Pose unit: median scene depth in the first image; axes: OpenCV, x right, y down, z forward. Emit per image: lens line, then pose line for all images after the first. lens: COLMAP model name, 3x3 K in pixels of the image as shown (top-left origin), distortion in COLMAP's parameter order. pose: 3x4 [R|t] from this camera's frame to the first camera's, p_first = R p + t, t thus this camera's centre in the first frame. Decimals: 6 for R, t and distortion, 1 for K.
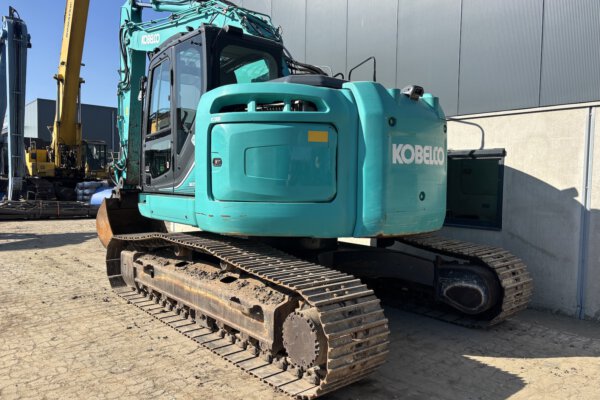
lens RADIAL K [[451.8, 0, 300.0], [0, 451.8, 200.0], [0, 0, 1]] dist [0.042870, -0.060287]
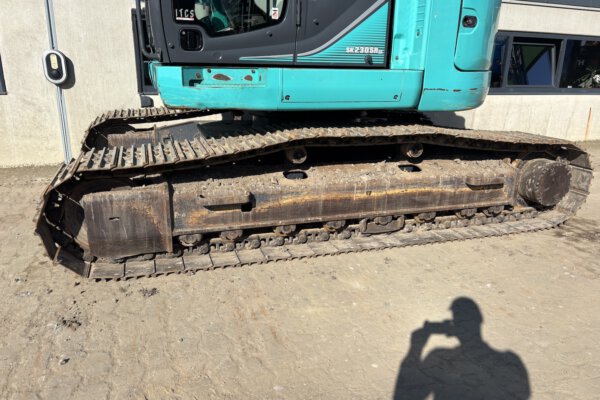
lens RADIAL K [[451.8, 0, 300.0], [0, 451.8, 200.0], [0, 0, 1]] dist [0.042870, -0.060287]
pose [[0.371773, -0.272494, 0.887430, -0.996291], [0.025169, 0.958556, 0.283789, -0.014778], [-0.927982, -0.083169, 0.363224, 0.859684]]
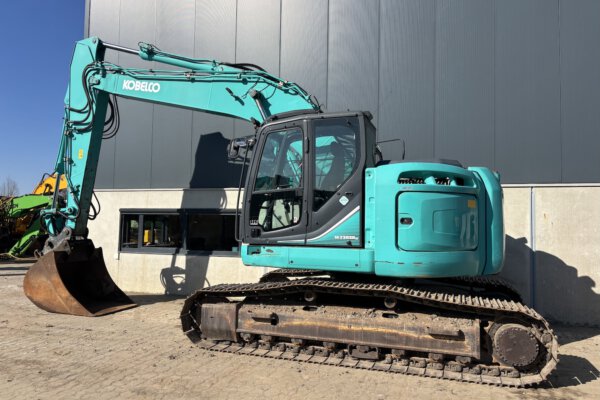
lens RADIAL K [[451.8, 0, 300.0], [0, 451.8, 200.0], [0, 0, 1]] dist [0.042870, -0.060287]
pose [[0.864798, 0.032993, 0.501035, -0.978967], [0.016761, 0.995386, -0.094474, -0.023352], [-0.501841, 0.090099, 0.860255, 0.033569]]
